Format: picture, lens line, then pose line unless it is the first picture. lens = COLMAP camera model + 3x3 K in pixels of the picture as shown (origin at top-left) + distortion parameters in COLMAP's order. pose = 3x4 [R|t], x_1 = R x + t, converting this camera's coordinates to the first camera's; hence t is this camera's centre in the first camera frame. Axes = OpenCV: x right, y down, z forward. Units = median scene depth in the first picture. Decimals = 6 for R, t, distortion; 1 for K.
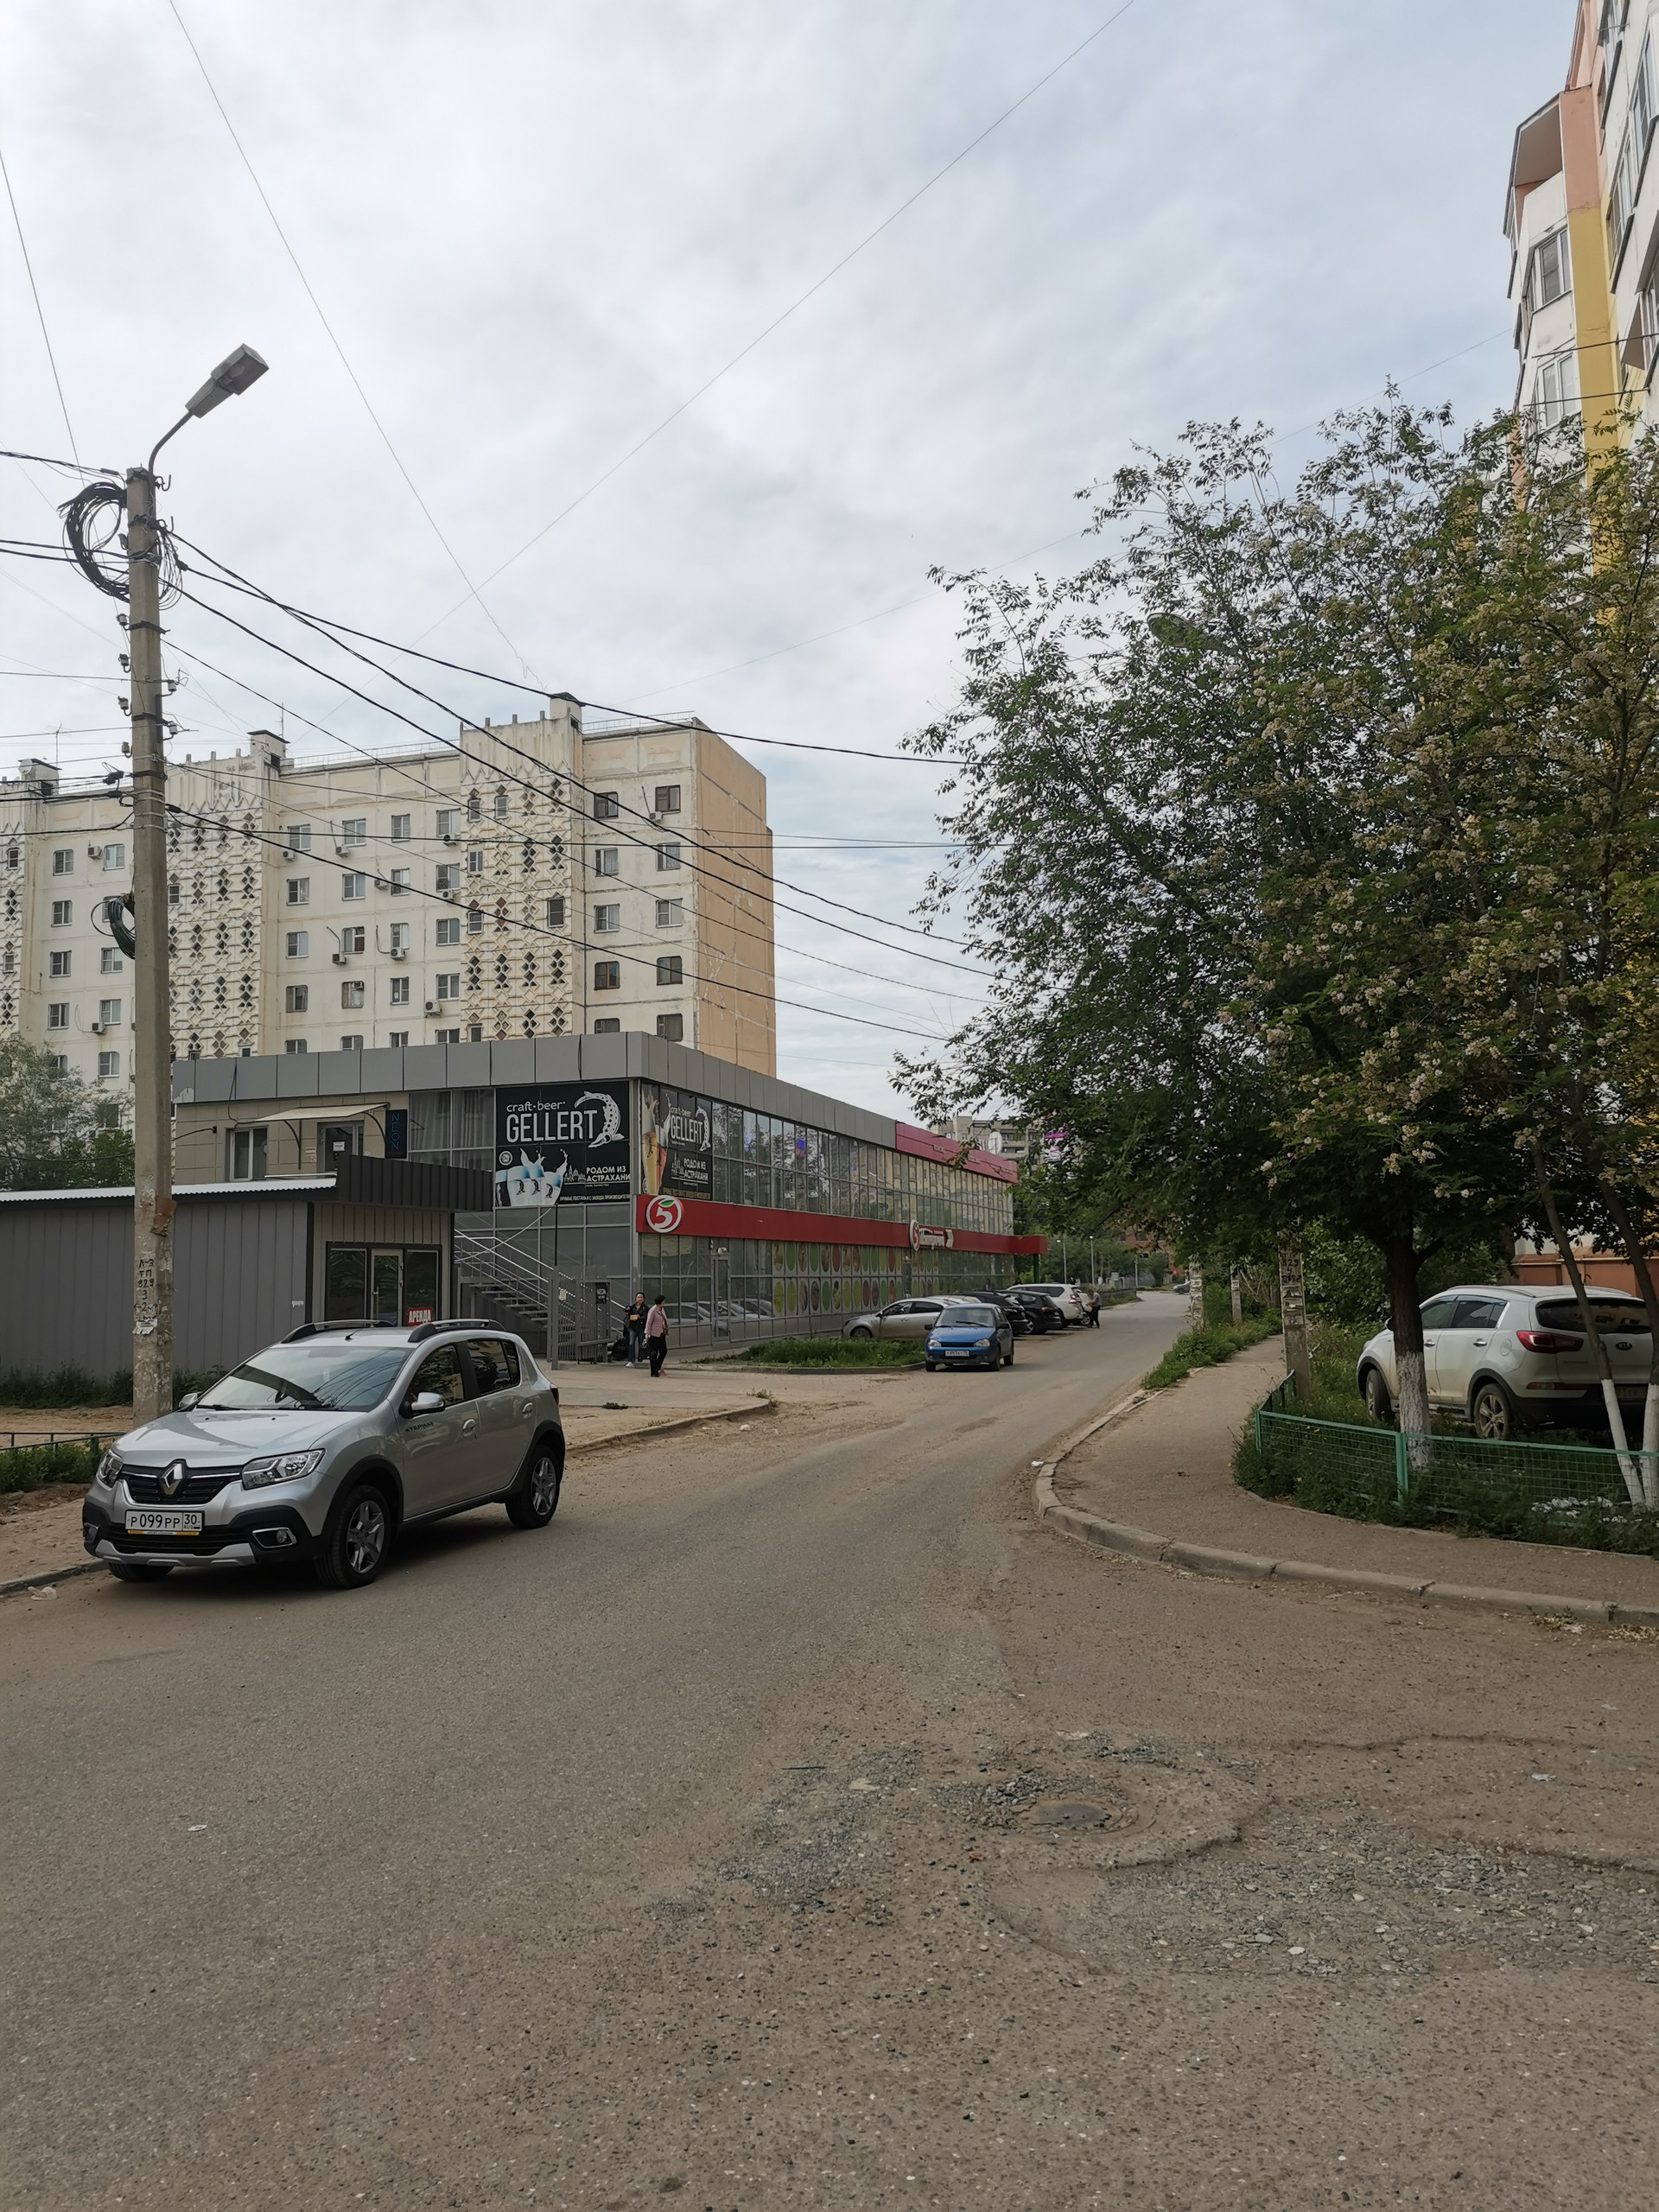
lens RADIAL K [[1653.1, 0, 829.5], [0, 1653.1, 1106.0], [0, 0, 1]] dist [0.026237, -0.007550]
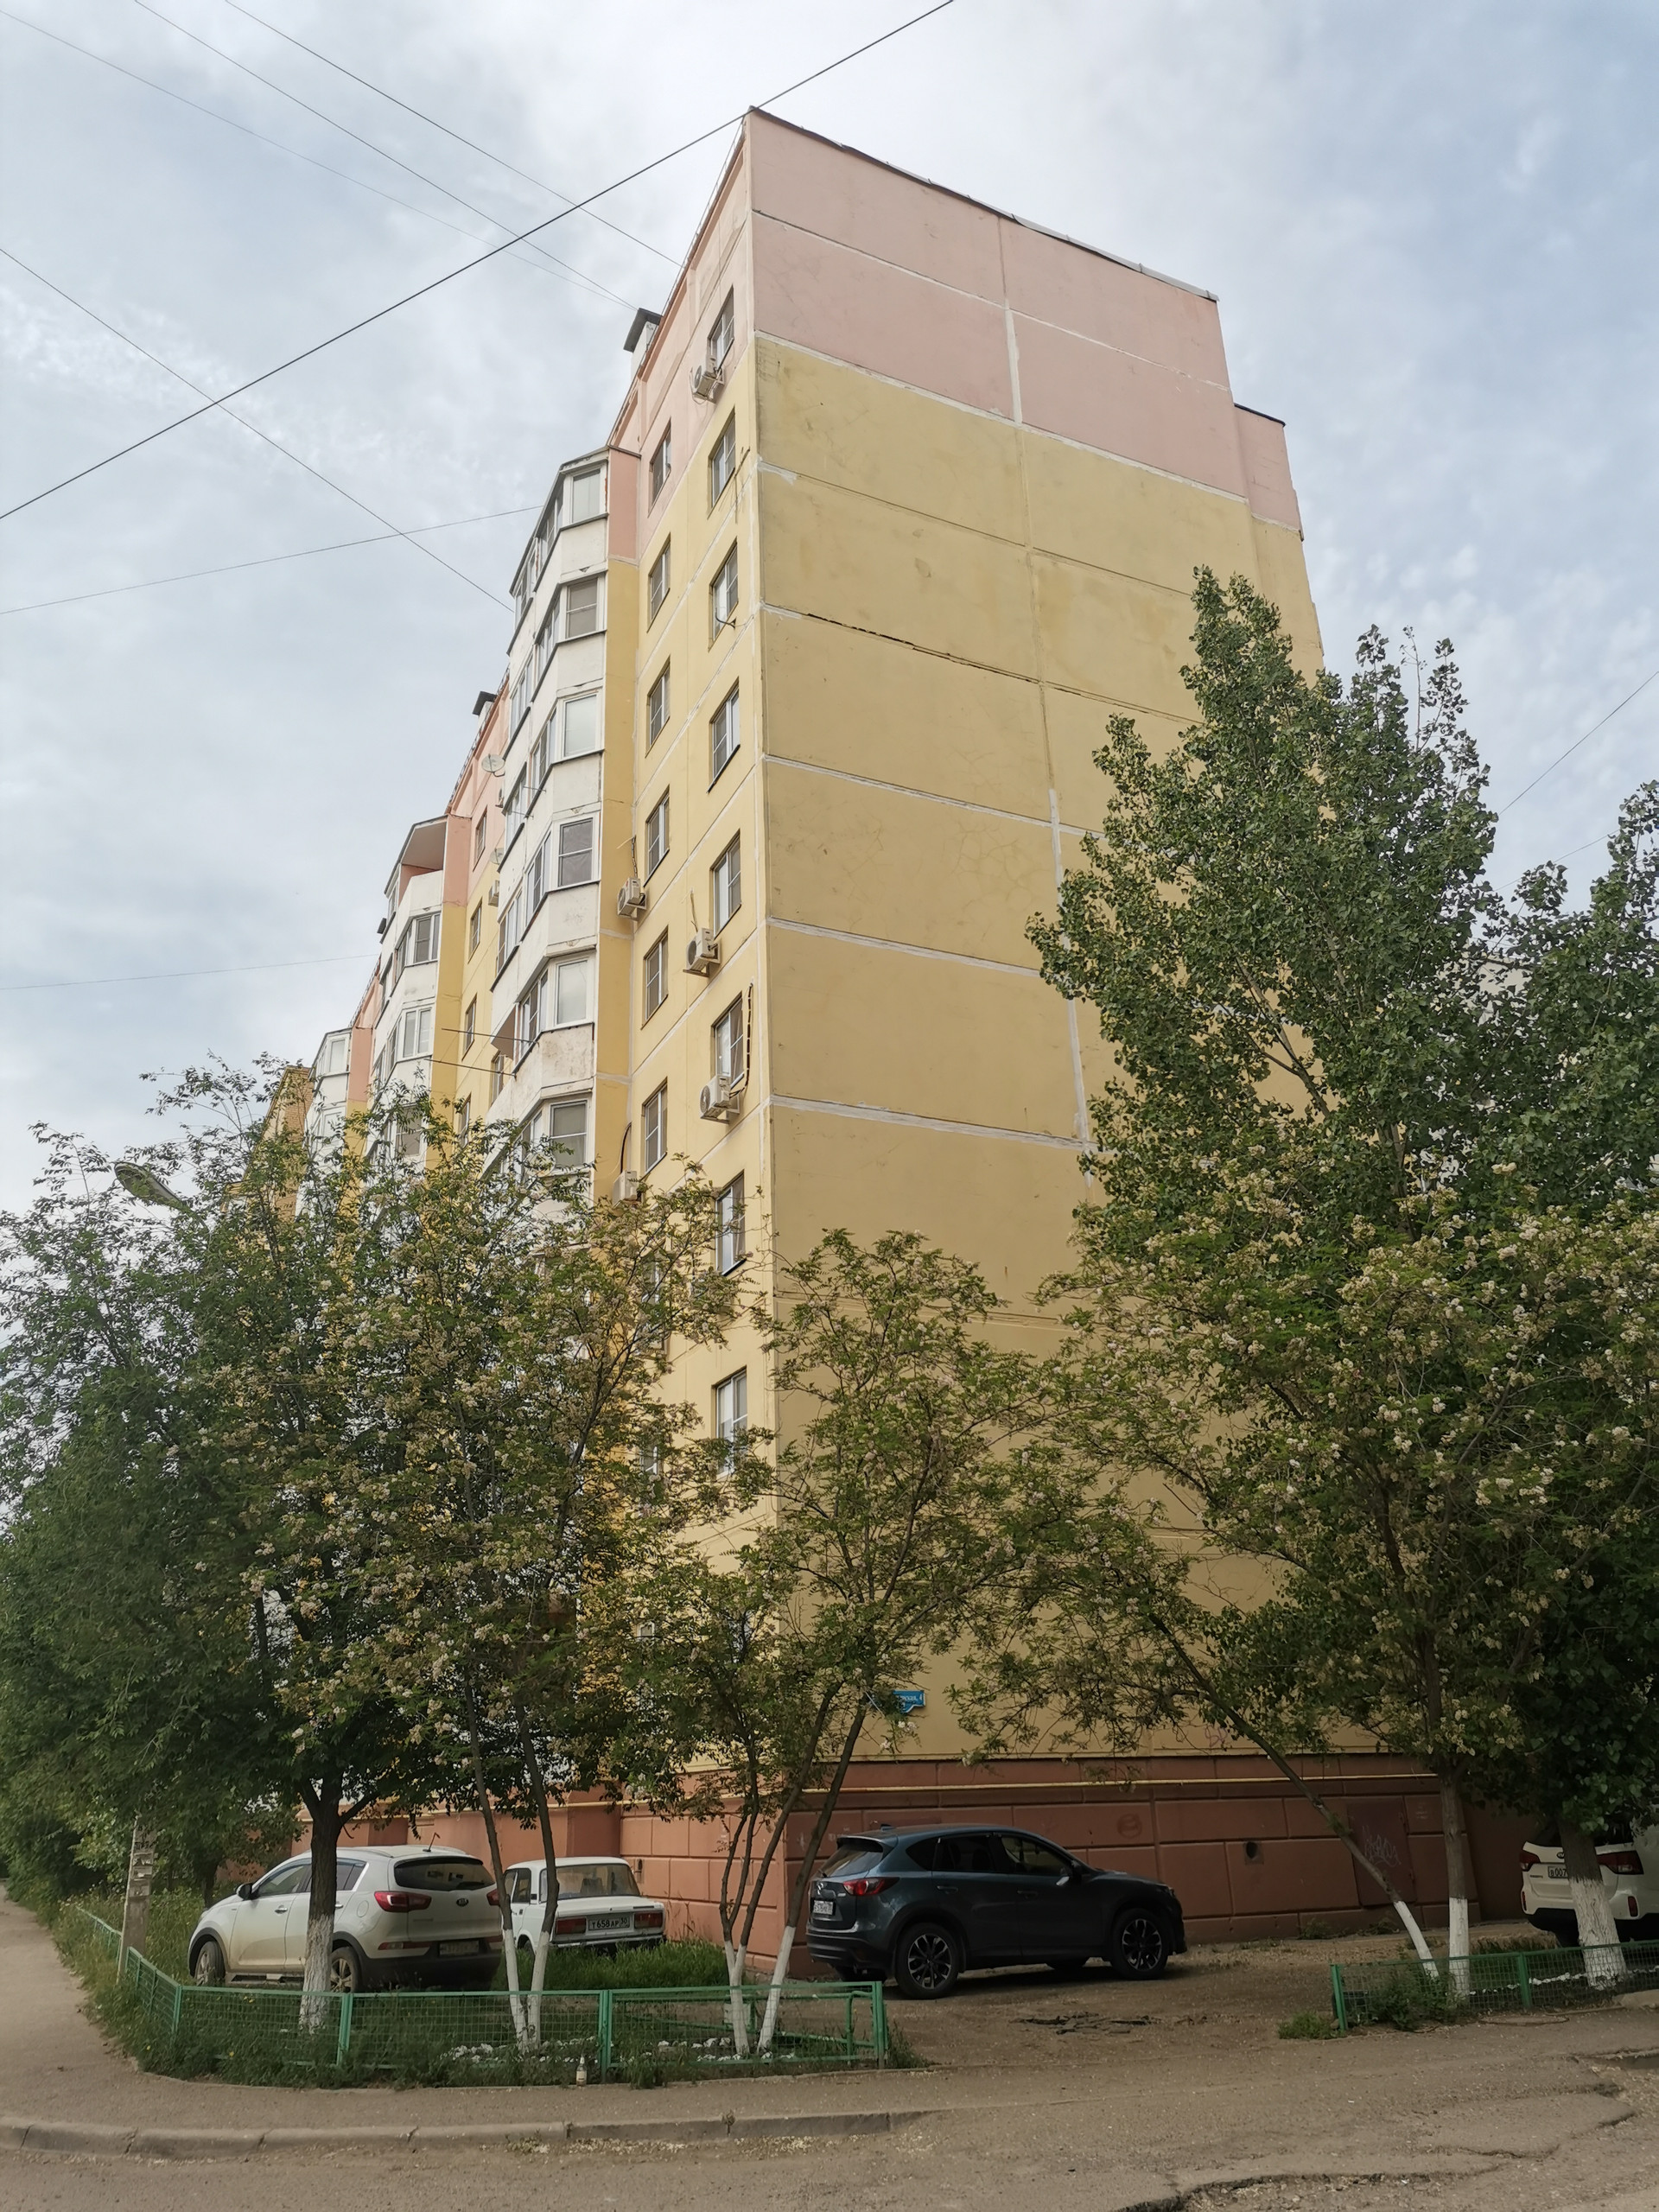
lens RADIAL K [[1695.8, 0, 829.5], [0, 1695.8, 1106.0], [0, 0, 1]] dist [0.000832, -0.001599]
pose [[0.729823, 0.255366, 0.634151, -0.242519], [-0.051585, 0.945540, -0.321393, -0.011326], [-0.681688, 0.201847, 0.703249, -0.104377]]
